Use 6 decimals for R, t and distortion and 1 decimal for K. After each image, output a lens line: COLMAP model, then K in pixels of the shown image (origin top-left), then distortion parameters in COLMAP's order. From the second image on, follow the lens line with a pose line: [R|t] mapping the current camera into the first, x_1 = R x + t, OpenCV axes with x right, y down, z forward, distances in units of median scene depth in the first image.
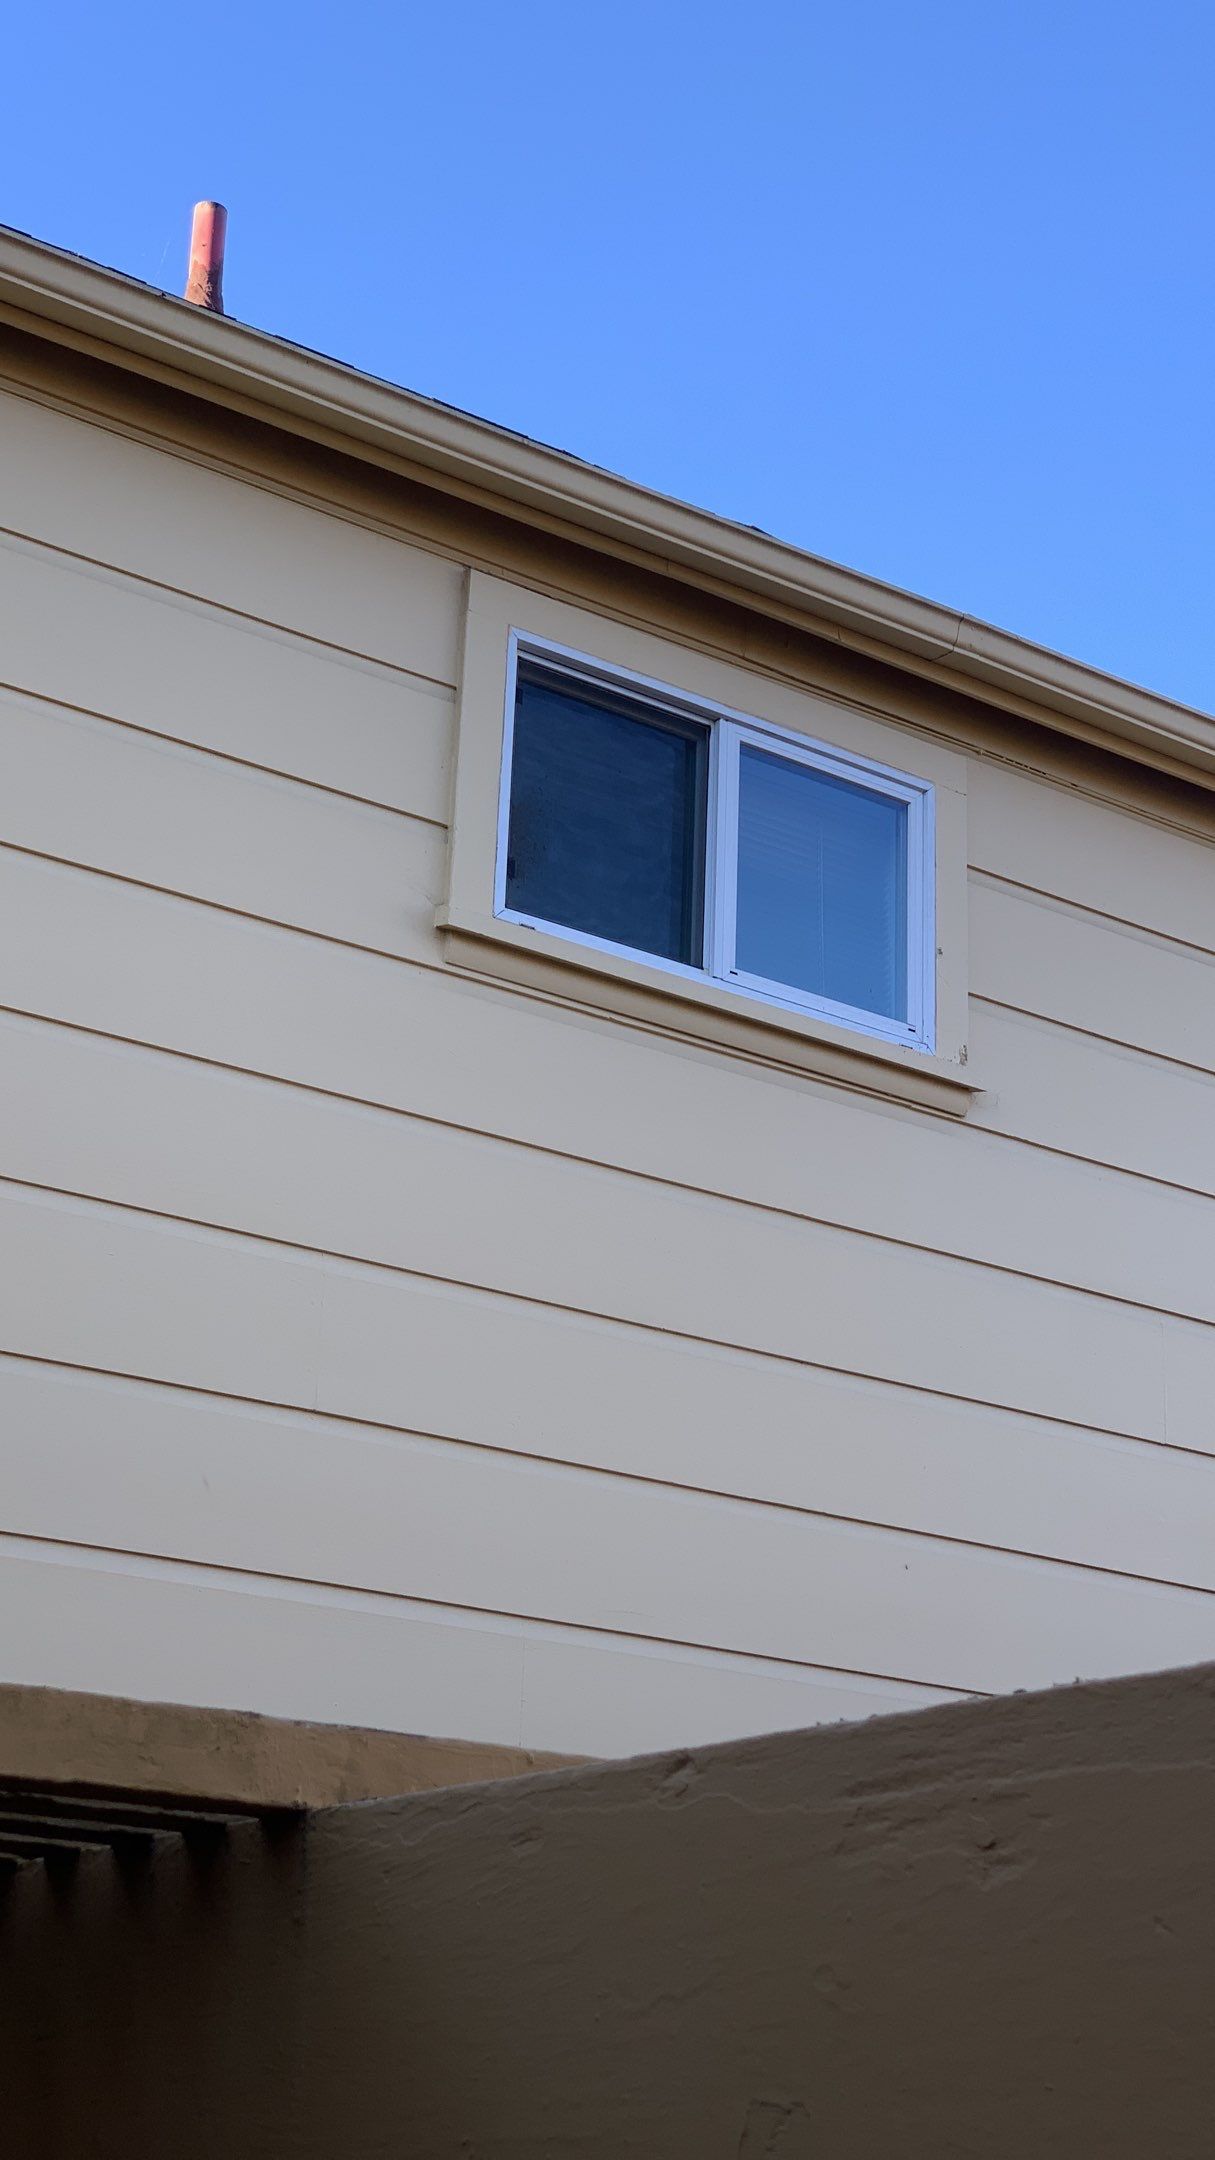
lens RADIAL K [[3306.1, 0, 607.5], [0, 3306.1, 1080.0], [0, 0, 1]] dist [0.039593, 0.041154]
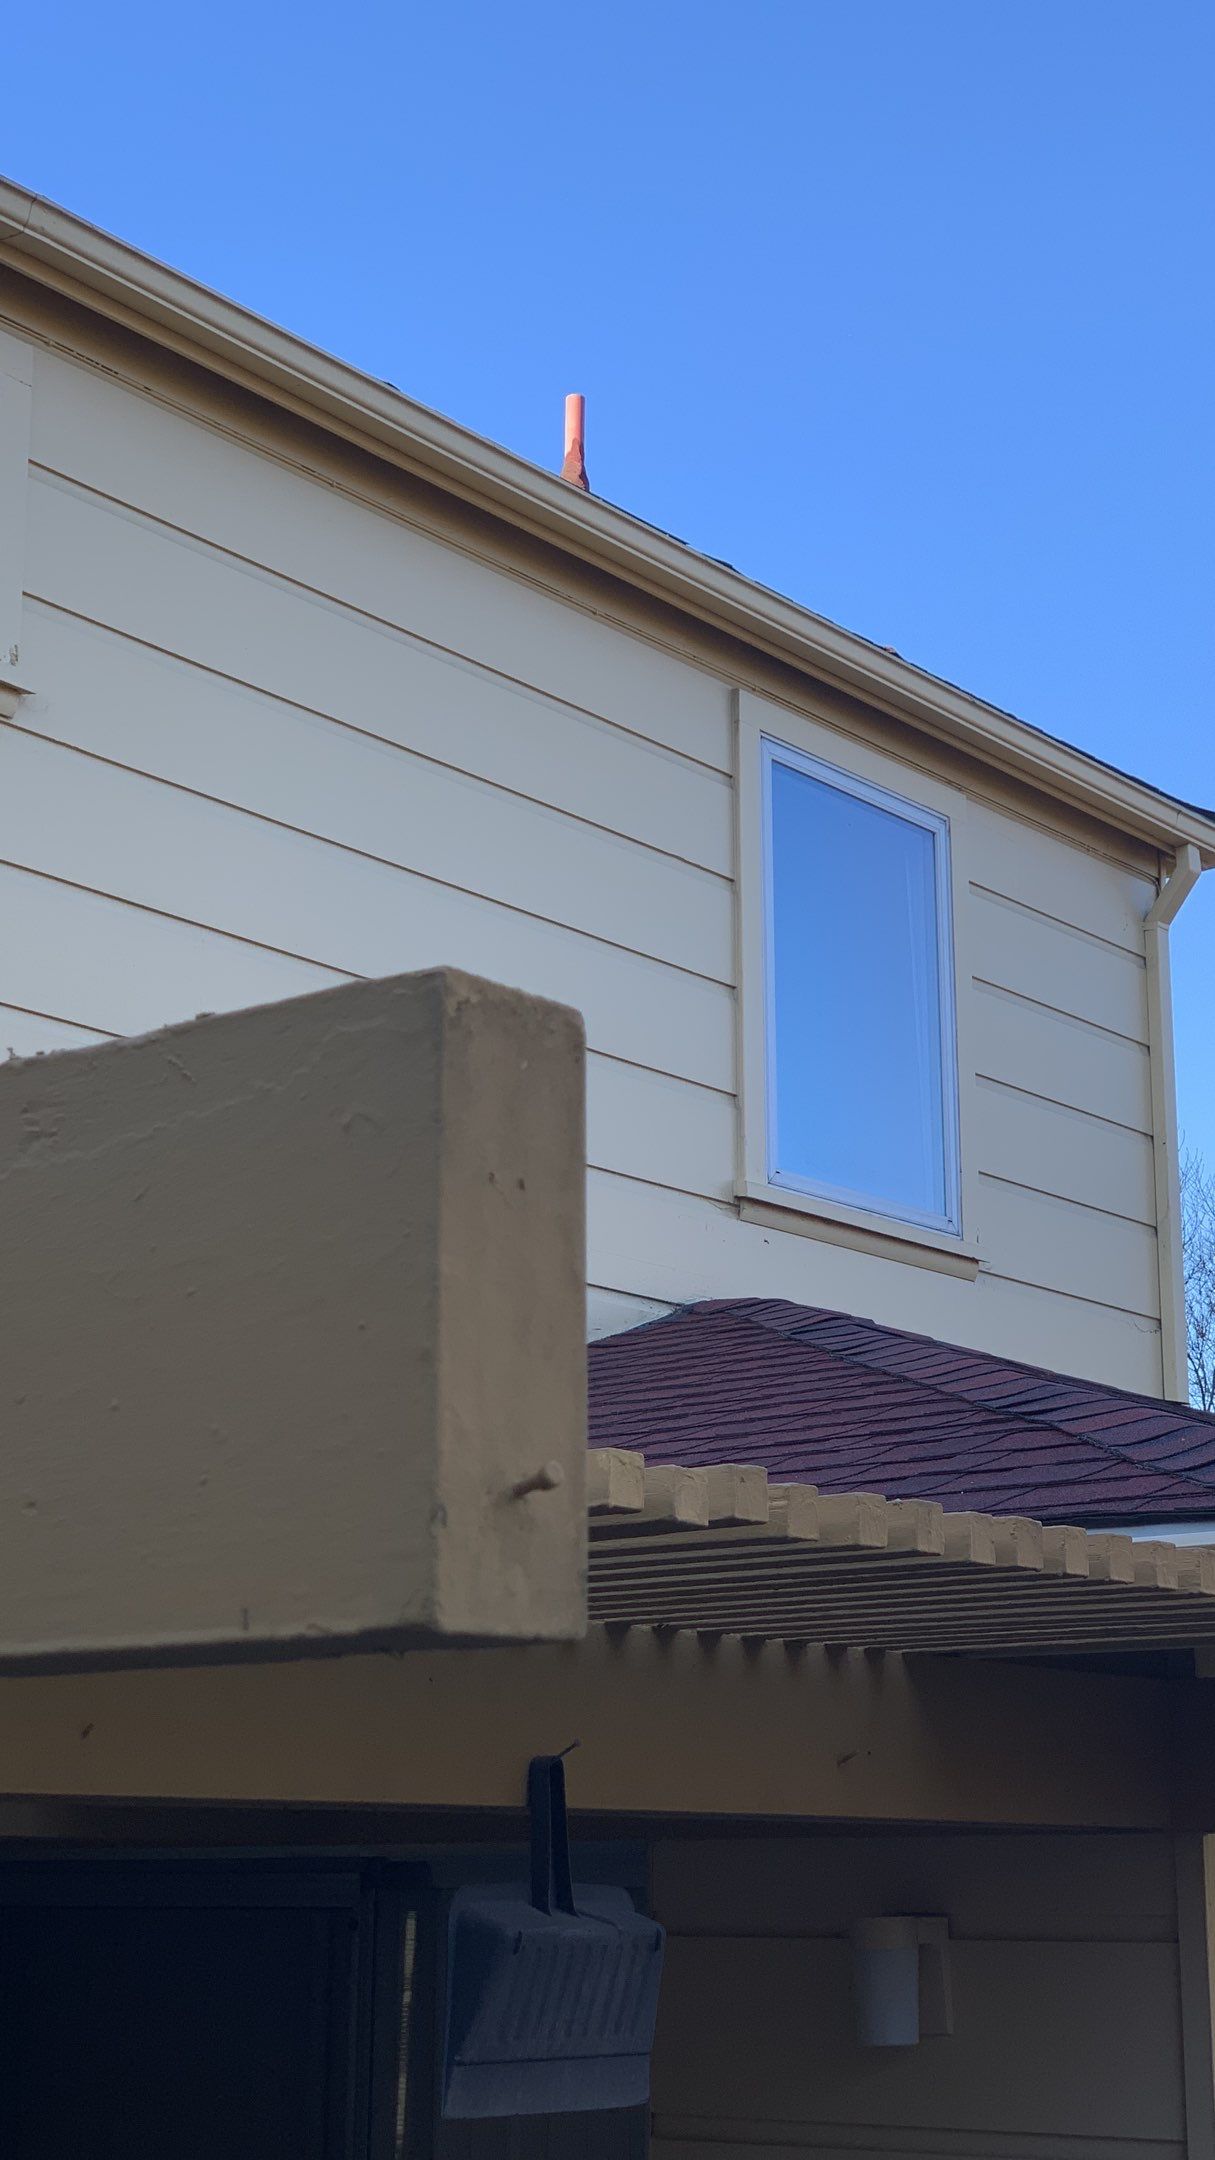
lens RADIAL K [[3306.1, 0, 607.5], [0, 3306.1, 1080.0], [0, 0, 1]] dist [0.039593, 0.041154]
pose [[0.957712, 0.036091, 0.285455, -0.489925], [-0.069326, 0.991819, 0.107191, -0.137013], [-0.279251, -0.122447, 0.952379, -0.333920]]
